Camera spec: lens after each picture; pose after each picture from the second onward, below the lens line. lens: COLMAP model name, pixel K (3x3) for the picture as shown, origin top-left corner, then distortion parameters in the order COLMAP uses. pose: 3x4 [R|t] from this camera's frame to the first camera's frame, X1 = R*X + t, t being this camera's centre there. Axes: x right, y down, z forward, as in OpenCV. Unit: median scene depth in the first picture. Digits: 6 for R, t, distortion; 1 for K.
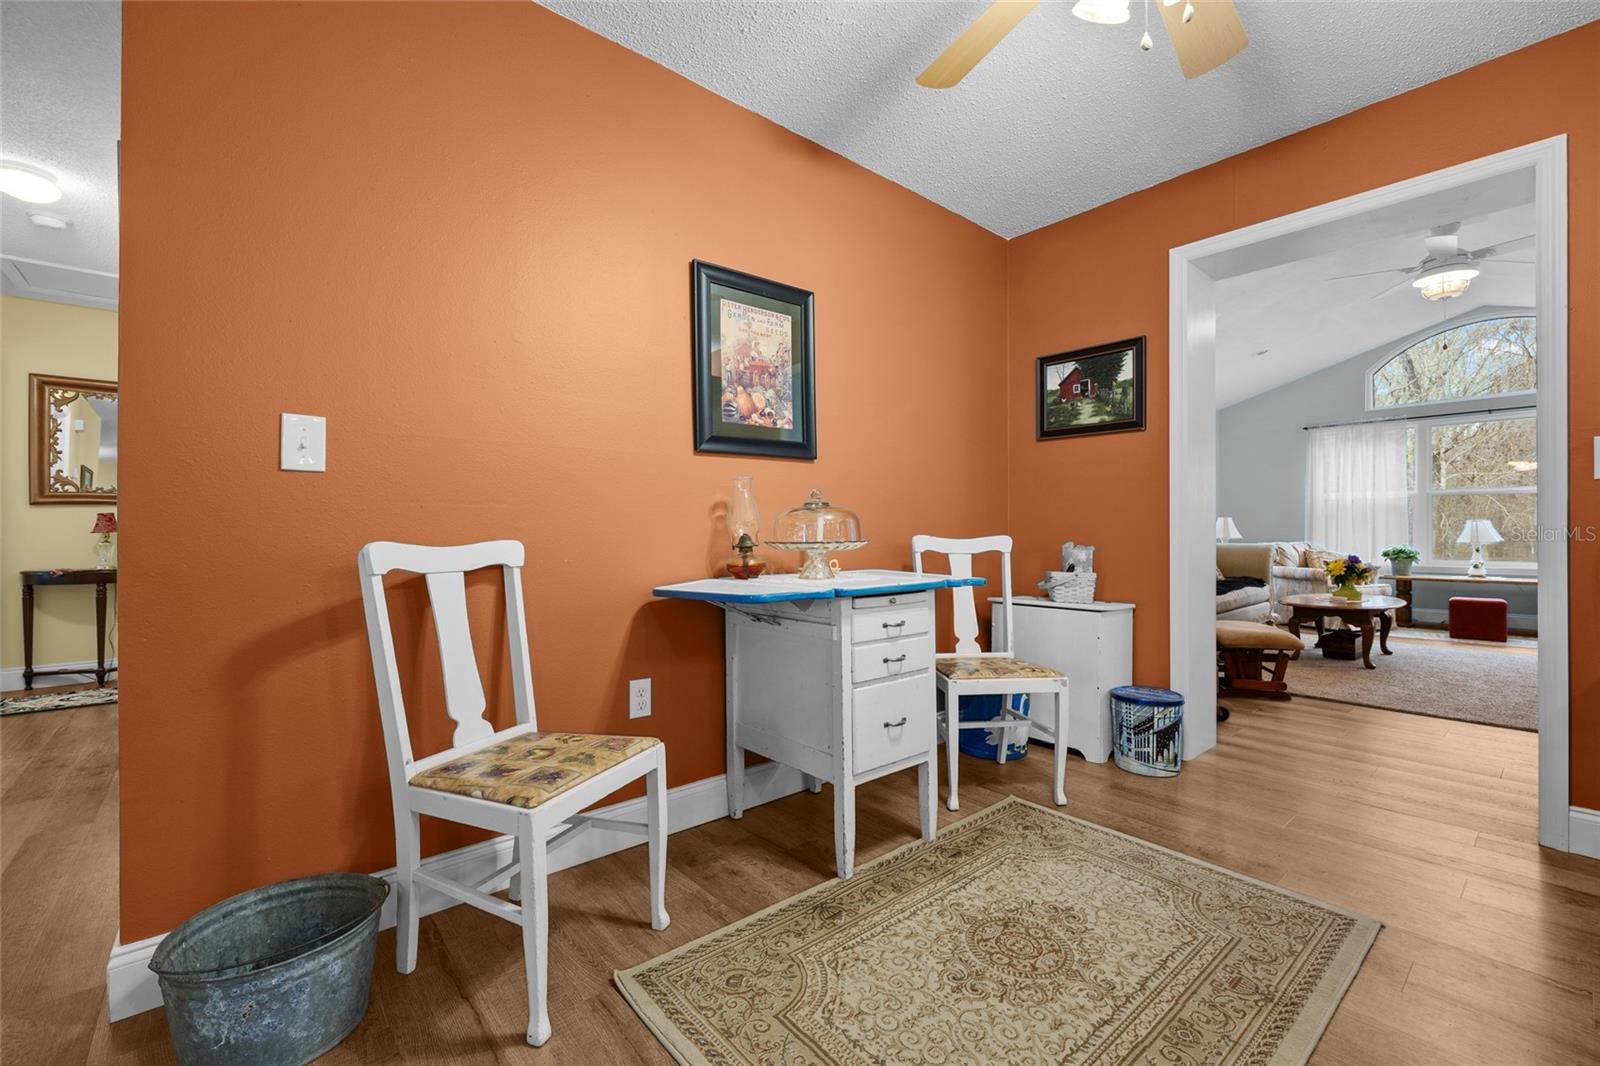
lens RADIAL K [[672.1, 0, 796.6], [0, 672.1, 530.5], [0, 0, 1]] dist [0.001269, 0.001109]
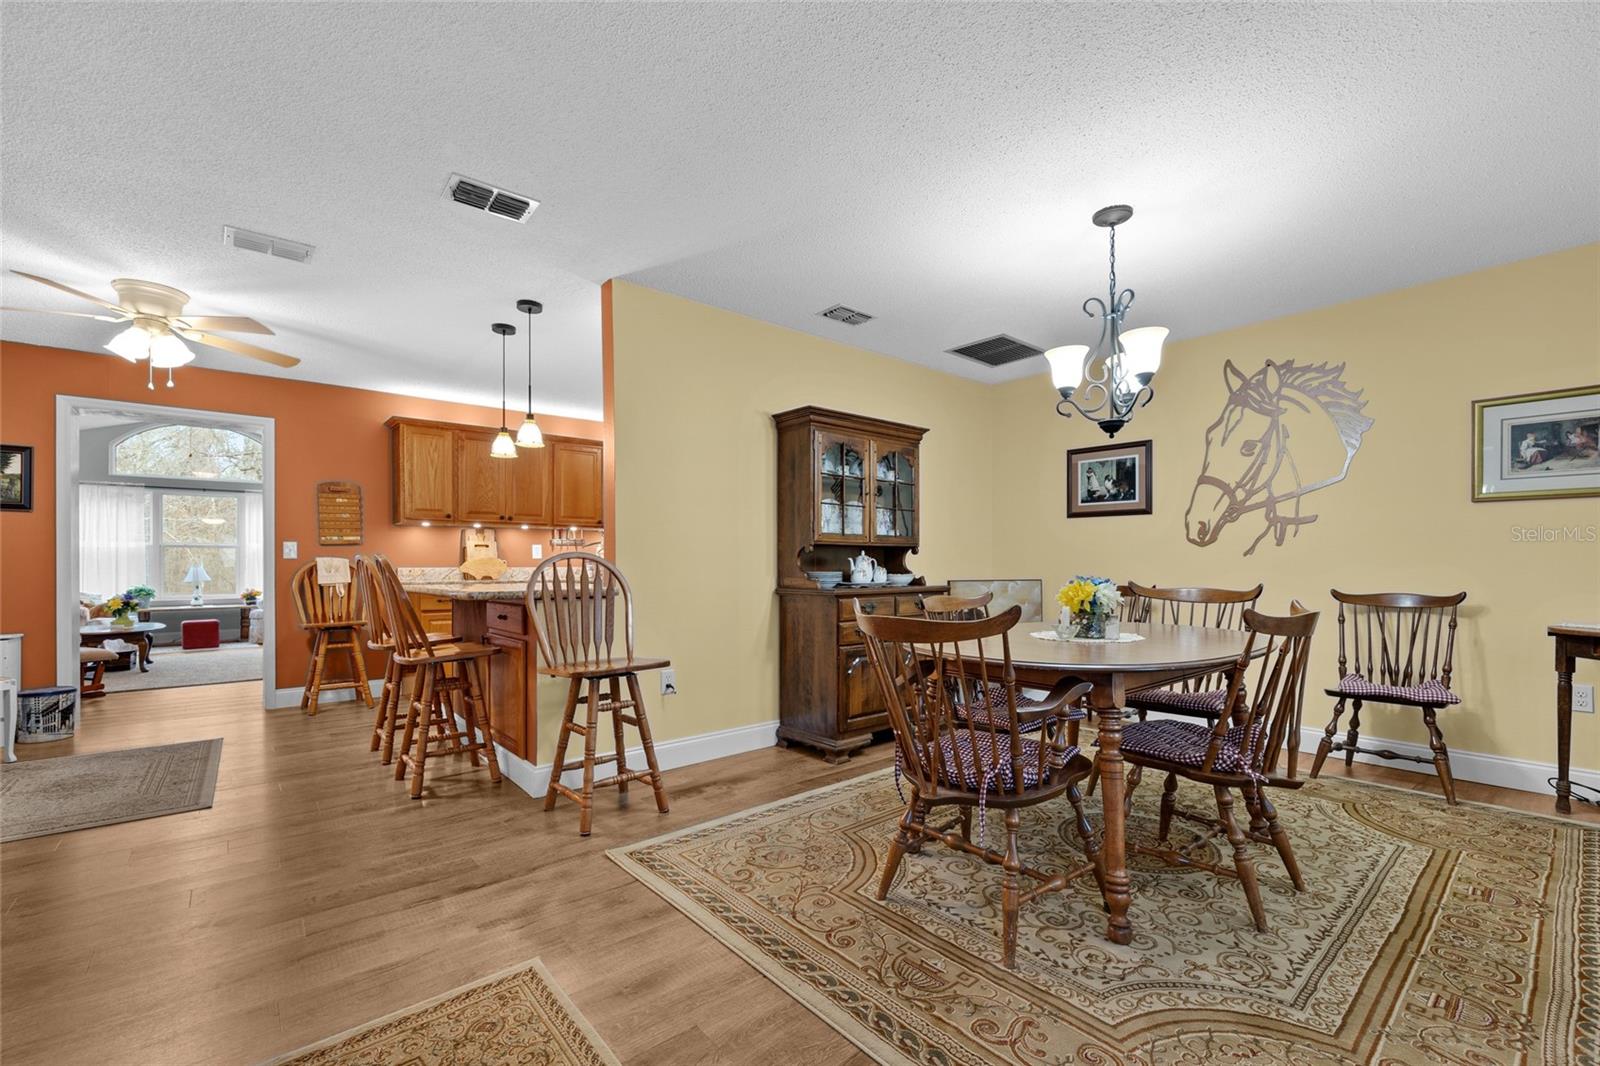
lens RADIAL K [[672.1, 0, 799.7], [0, 672.1, 563.3], [0, 0, 1]] dist [0.001269, 0.001109]
pose [[0.010866, 0.004250, 0.999932, -0.536136], [0.000432, 0.999991, -0.004255, -0.019141], [-0.999941, 0.000478, 0.010864, -0.389056]]
